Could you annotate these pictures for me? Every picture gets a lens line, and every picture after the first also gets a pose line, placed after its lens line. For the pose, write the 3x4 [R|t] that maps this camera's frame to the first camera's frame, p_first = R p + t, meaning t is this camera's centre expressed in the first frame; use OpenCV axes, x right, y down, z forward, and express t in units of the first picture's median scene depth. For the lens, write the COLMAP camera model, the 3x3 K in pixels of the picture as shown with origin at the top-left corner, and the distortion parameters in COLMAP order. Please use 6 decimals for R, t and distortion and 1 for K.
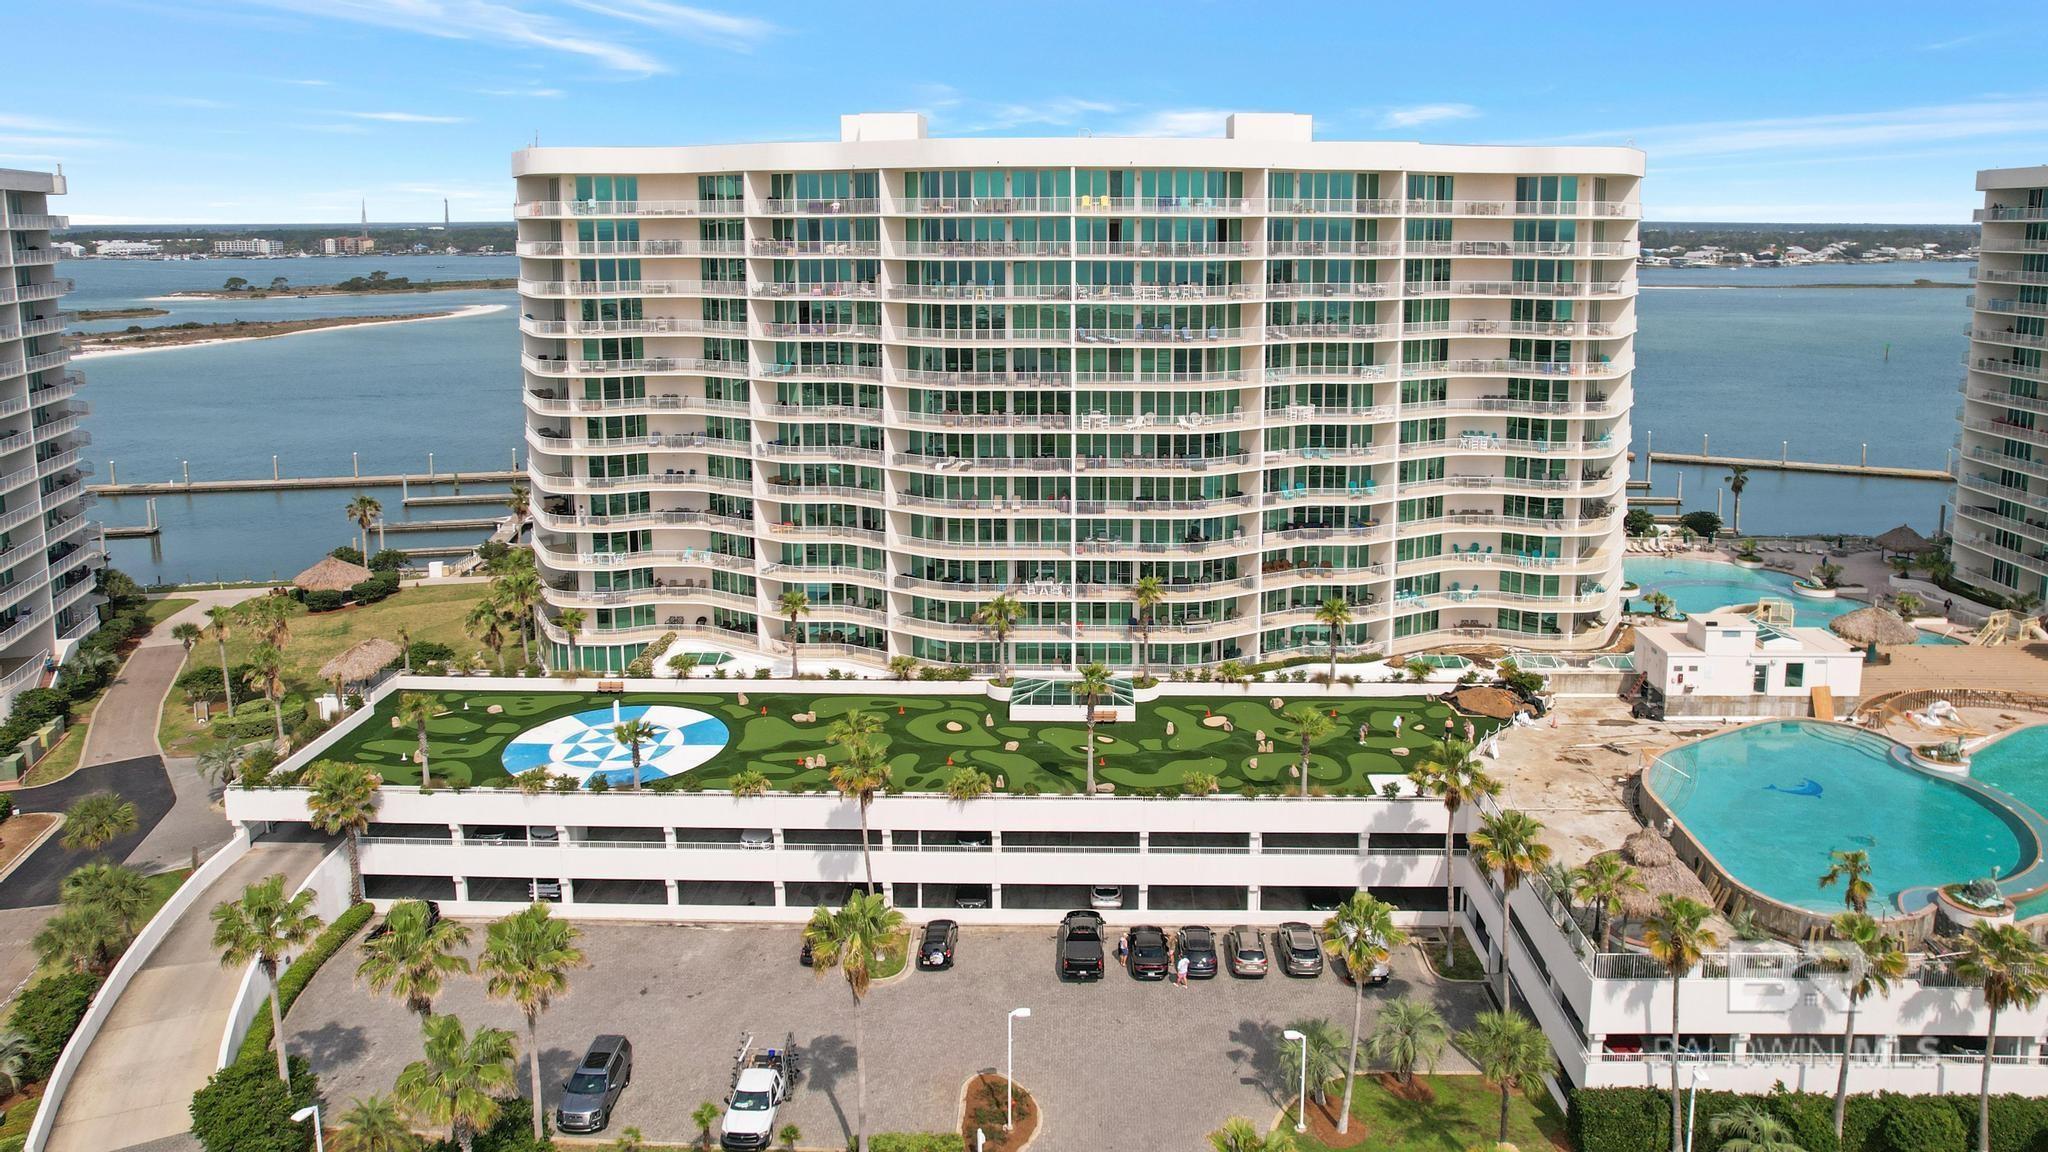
lens RADIAL K [[1332.2, 0, 1057.1], [0, 1332.2, 536.8], [0, 0, 1]] dist [0.007256, 0.000080]
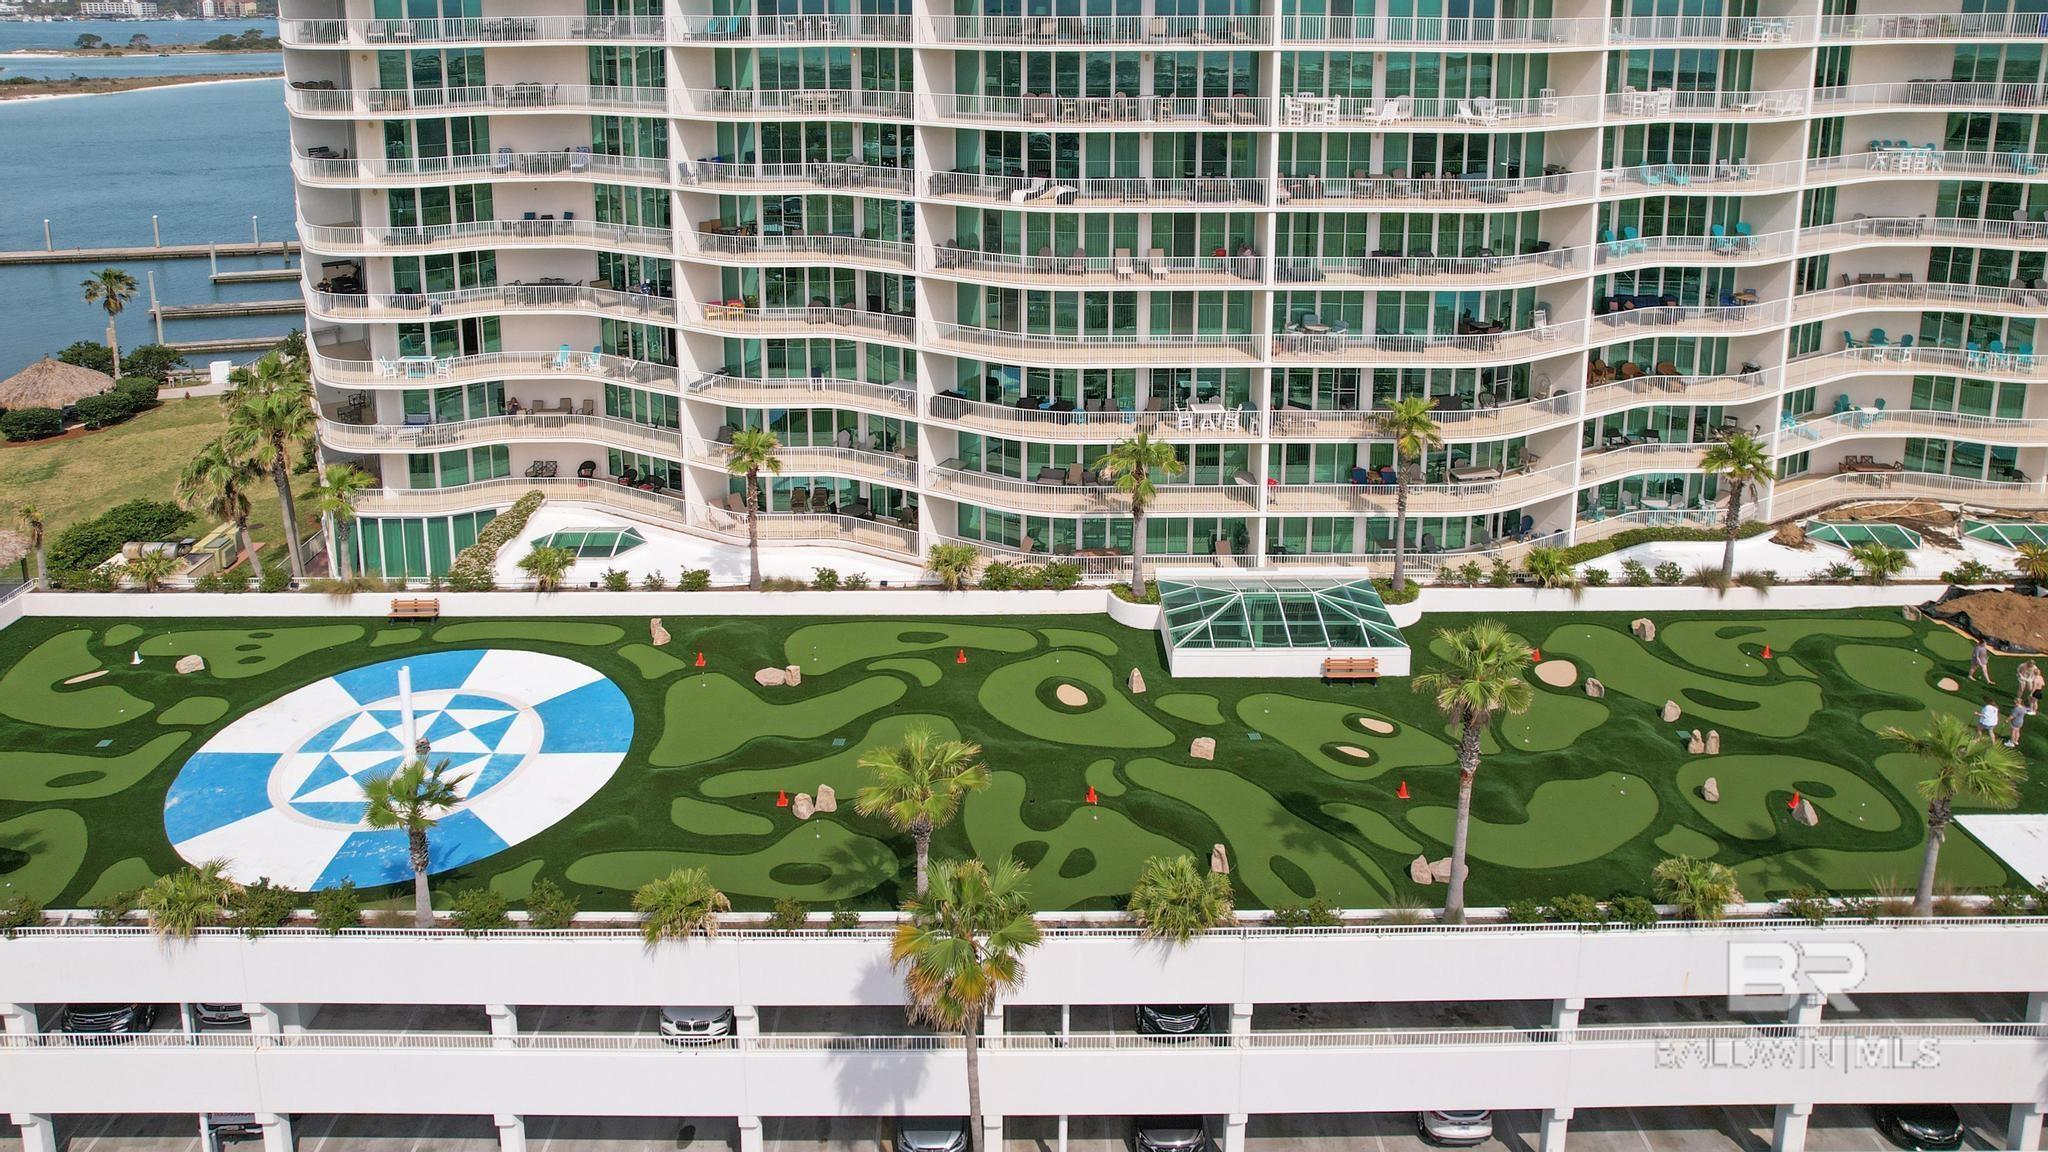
lens RADIAL K [[1357.4, 0, 1003.4], [0, 1357.4, 358.2], [0, 0, 1]] dist [0.002875, 0.030663]
pose [[0.999771, -0.011990, 0.017719, -0.101018], [0.011331, 0.999256, 0.036870, -0.007432], [-0.018148, -0.036661, 0.999163, 0.434039]]
